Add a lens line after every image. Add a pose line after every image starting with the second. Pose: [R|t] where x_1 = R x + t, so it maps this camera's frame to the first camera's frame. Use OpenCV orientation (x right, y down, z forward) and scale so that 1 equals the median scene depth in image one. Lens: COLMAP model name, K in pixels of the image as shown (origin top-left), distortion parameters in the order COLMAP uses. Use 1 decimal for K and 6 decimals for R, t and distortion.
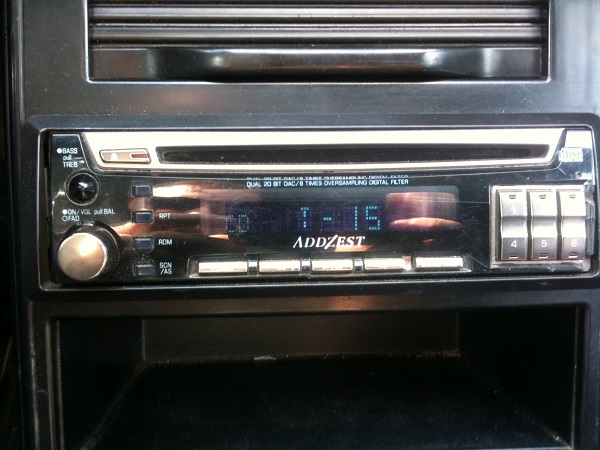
lens RADIAL K [[610.9, 0, 300.0], [0, 610.9, 225.0], [0, 0, 1]] dist [0.125525, -0.295615]
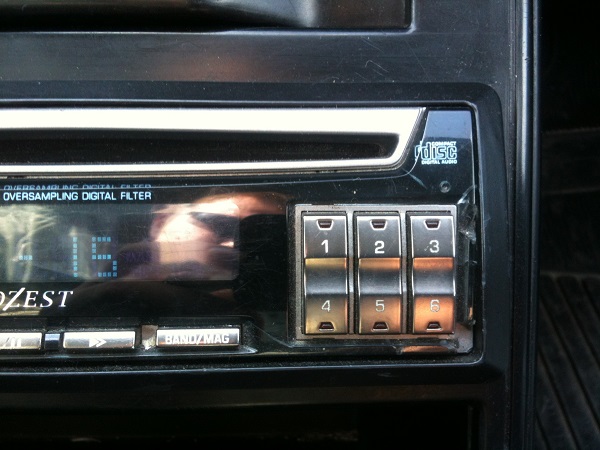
lens RADIAL K [[610.9, 0, 300.0], [0, 610.9, 225.0], [0, 0, 1]] dist [0.125525, -0.295615]
pose [[0.999111, 0.009352, -0.041102, 0.342590], [-0.010419, 0.999612, -0.025816, -0.029428], [0.040845, 0.026221, 0.998821, 0.427910]]
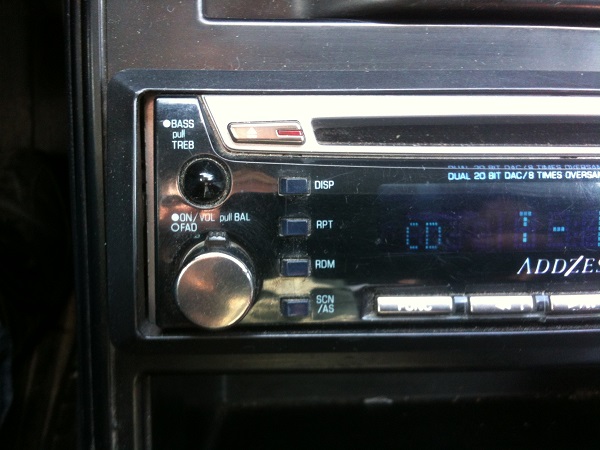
lens RADIAL K [[566.1, 0, 279.1], [0, 566.1, 225.3], [0, 0, 1]] dist [0.114969, -0.200880]
pose [[0.999968, 0.007000, 0.003931, -0.266101], [-0.007042, 0.999917, 0.010770, -0.019572], [-0.003856, -0.010797, 0.999934, 0.388559]]
